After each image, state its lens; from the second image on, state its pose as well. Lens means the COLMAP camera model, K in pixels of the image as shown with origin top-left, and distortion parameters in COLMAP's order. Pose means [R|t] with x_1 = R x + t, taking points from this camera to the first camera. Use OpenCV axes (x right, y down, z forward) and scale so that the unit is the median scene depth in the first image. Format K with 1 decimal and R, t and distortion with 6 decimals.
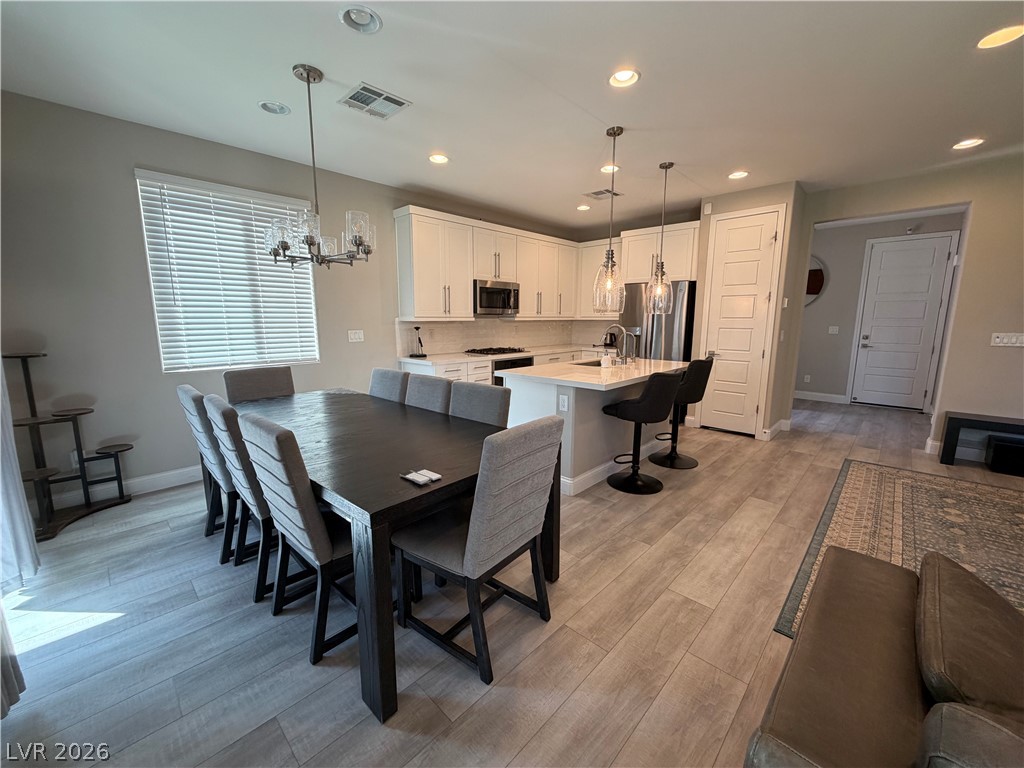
lens RADIAL K [[408.2, 0, 509.6], [0, 408.2, 384.0], [0, 0, 1]] dist [-0.000488, 0.000463]
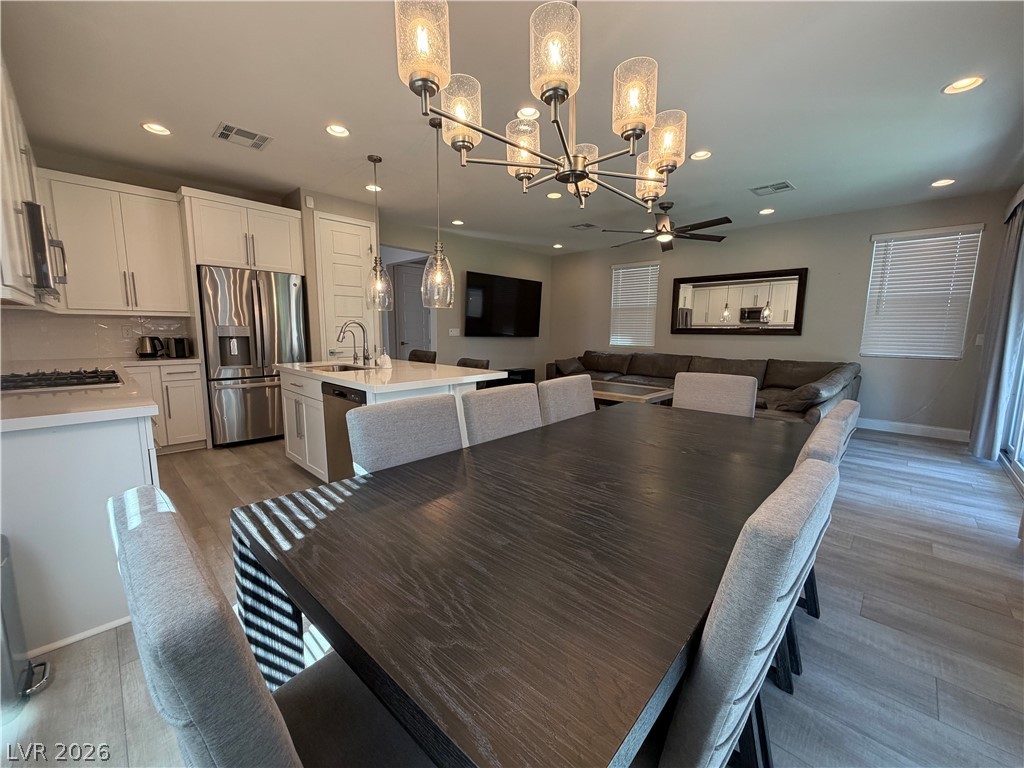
lens RADIAL K [[408.2, 0, 509.6], [0, 408.2, 384.0], [0, 0, 1]] dist [-0.000488, 0.000463]
pose [[0.006964, -0.135106, 0.990807, -0.738373], [0.152319, 0.979412, 0.132481, -0.095593], [-0.988307, 0.149996, 0.027400, 0.820874]]
